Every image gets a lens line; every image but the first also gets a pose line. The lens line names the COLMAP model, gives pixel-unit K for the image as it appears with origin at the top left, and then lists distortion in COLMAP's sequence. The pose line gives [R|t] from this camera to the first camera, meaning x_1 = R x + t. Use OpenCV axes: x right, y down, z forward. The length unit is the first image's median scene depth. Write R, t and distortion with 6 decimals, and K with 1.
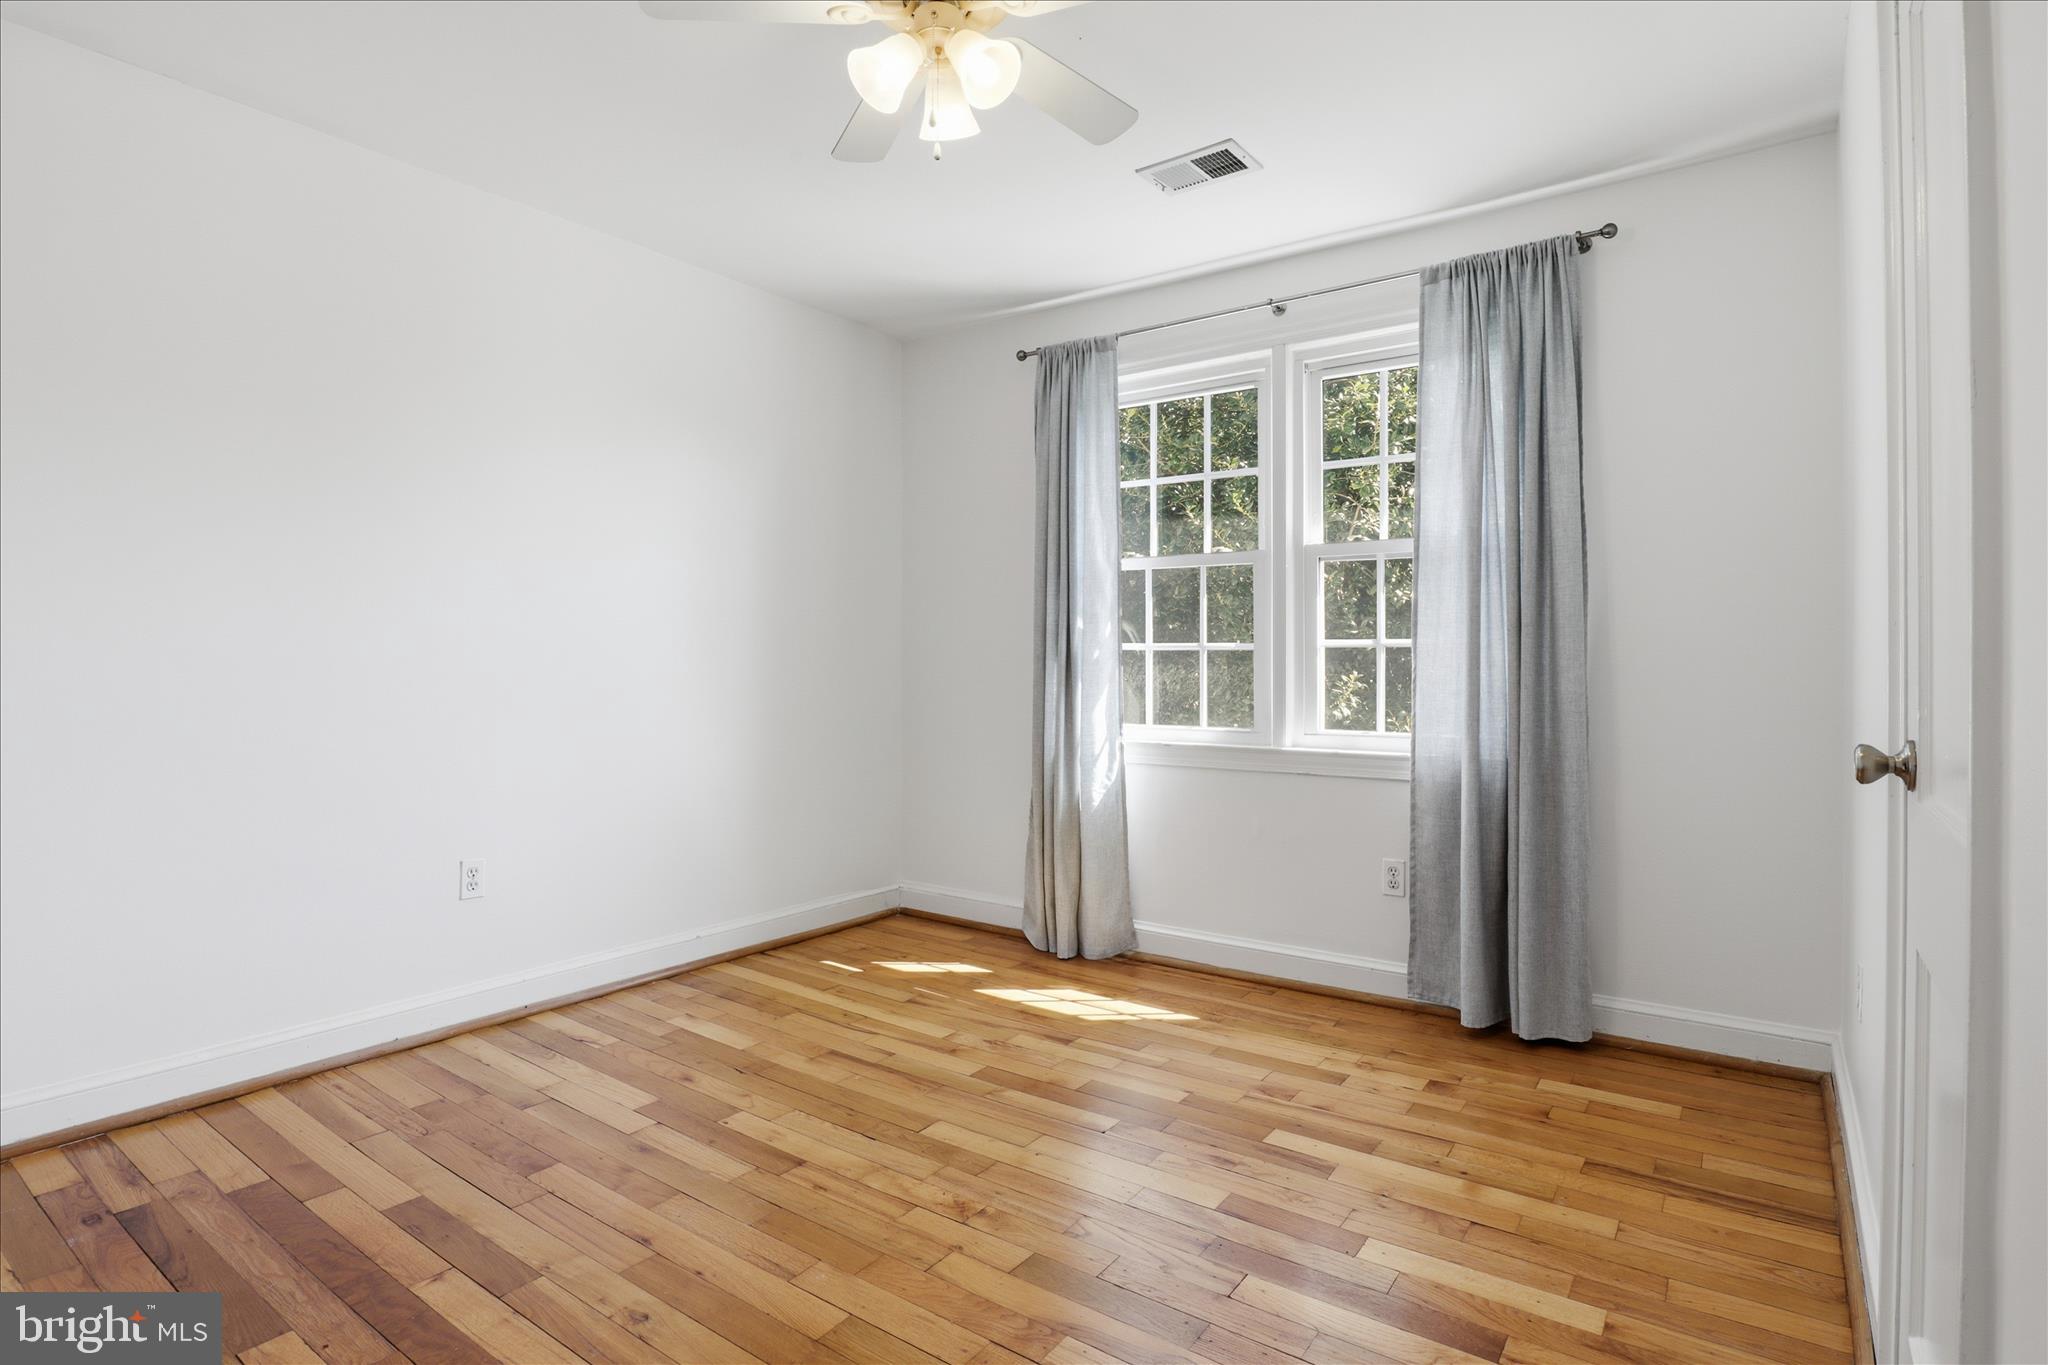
lens RADIAL K [[1041.2, 0, 1024.3], [0, 1041.2, 667.4], [0, 0, 1]] dist [-0.000906, -0.000006]
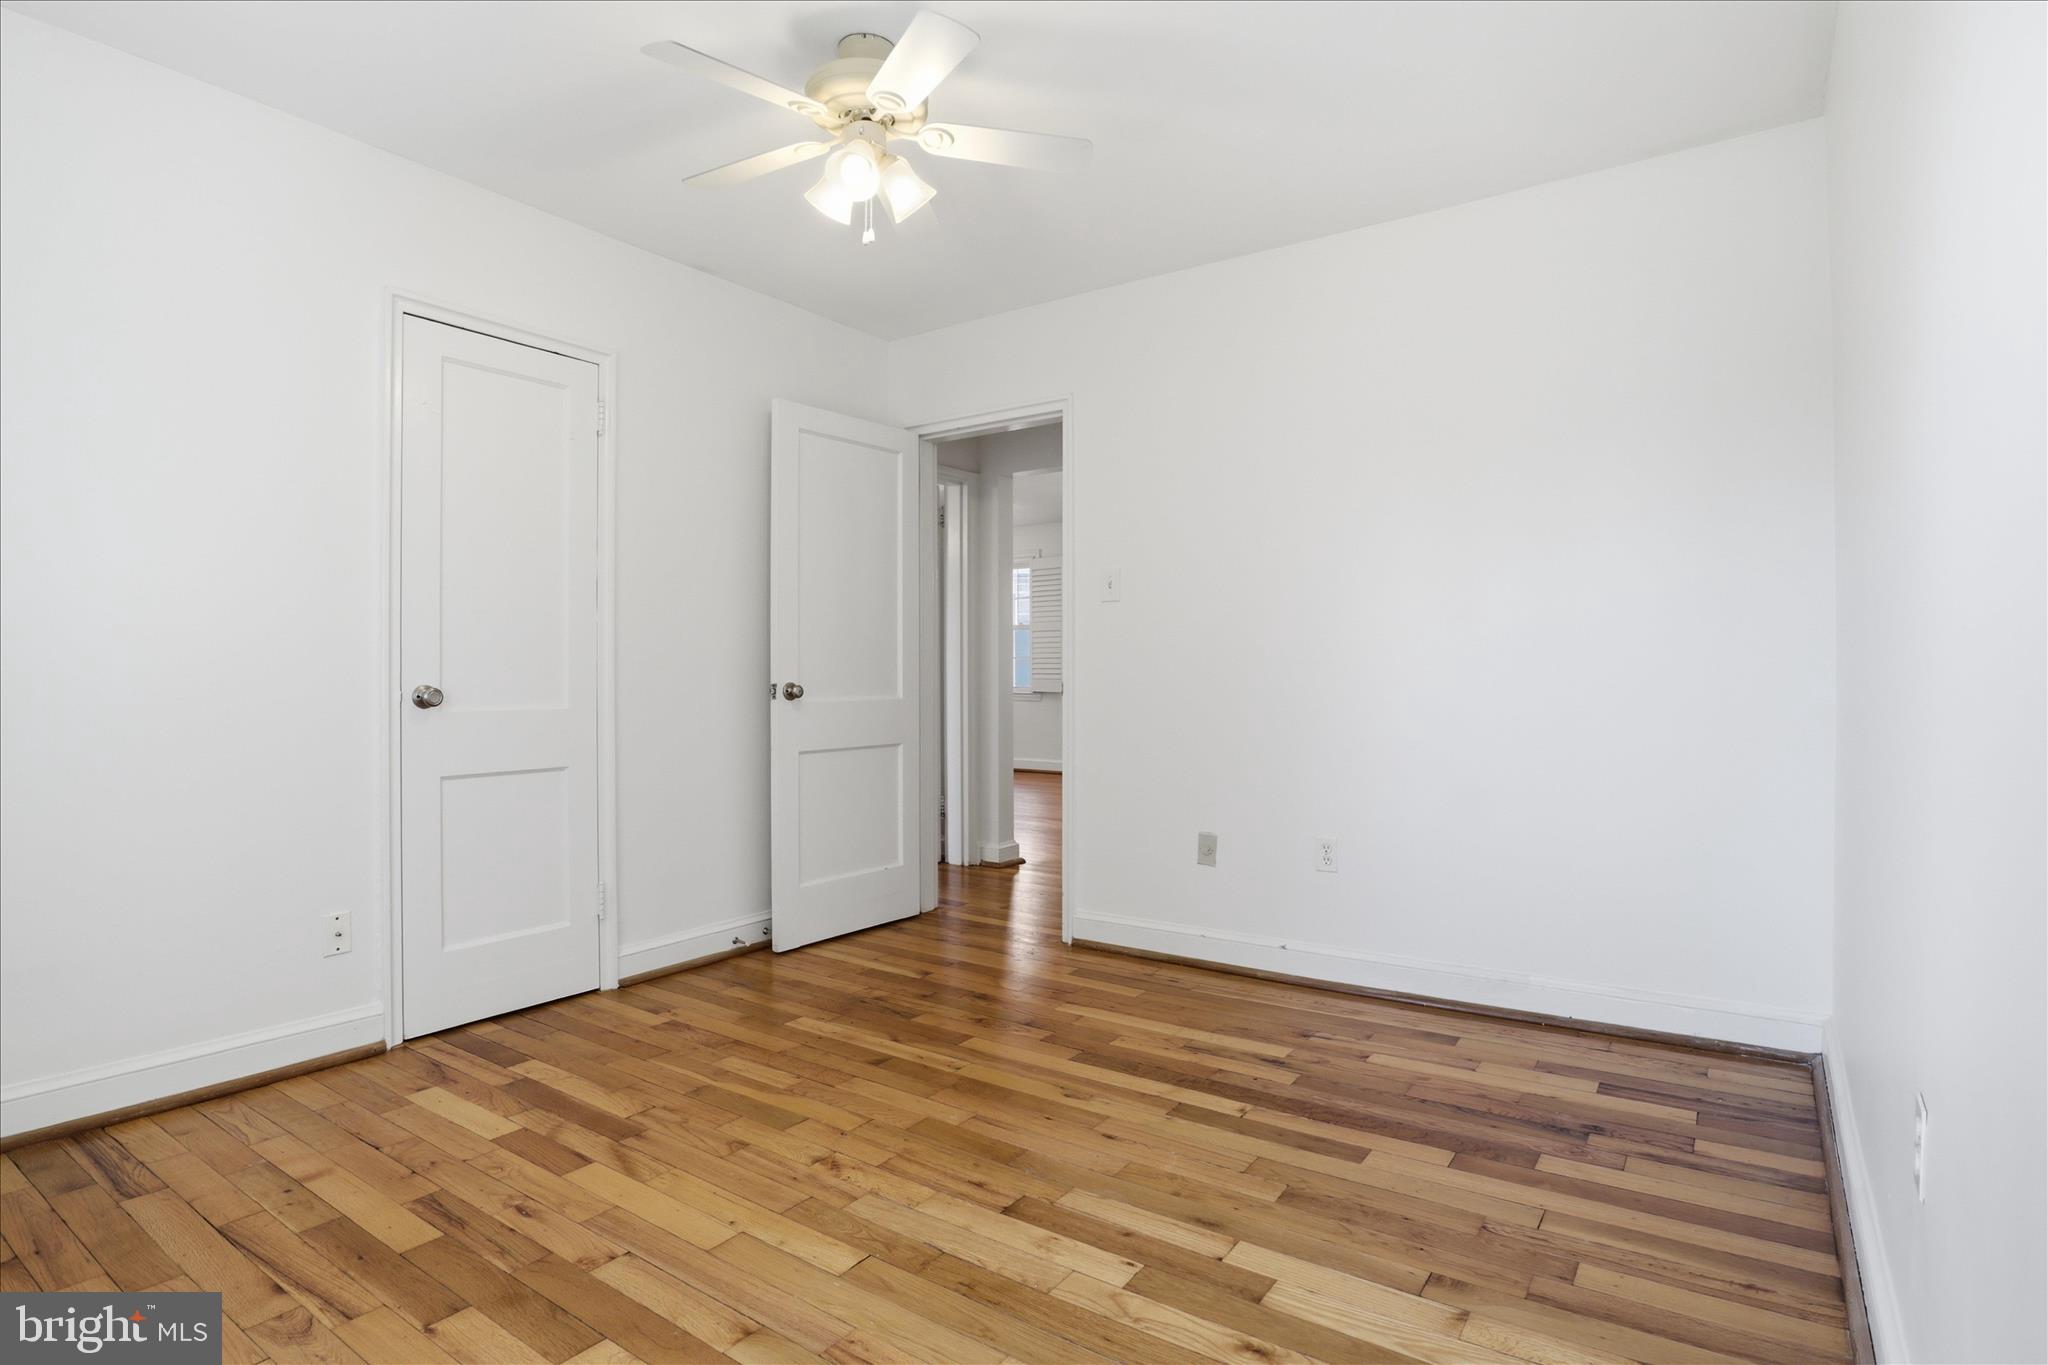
lens RADIAL K [[1041.2, 0, 1024.3], [0, 1041.2, 667.4], [0, 0, 1]] dist [-0.000906, -0.000006]
pose [[-0.999925, 0.001814, -0.012108, -0.231052], [0.001758, 0.999988, 0.004566, 0.012669], [0.012116, 0.004545, -0.999916, 1.972338]]
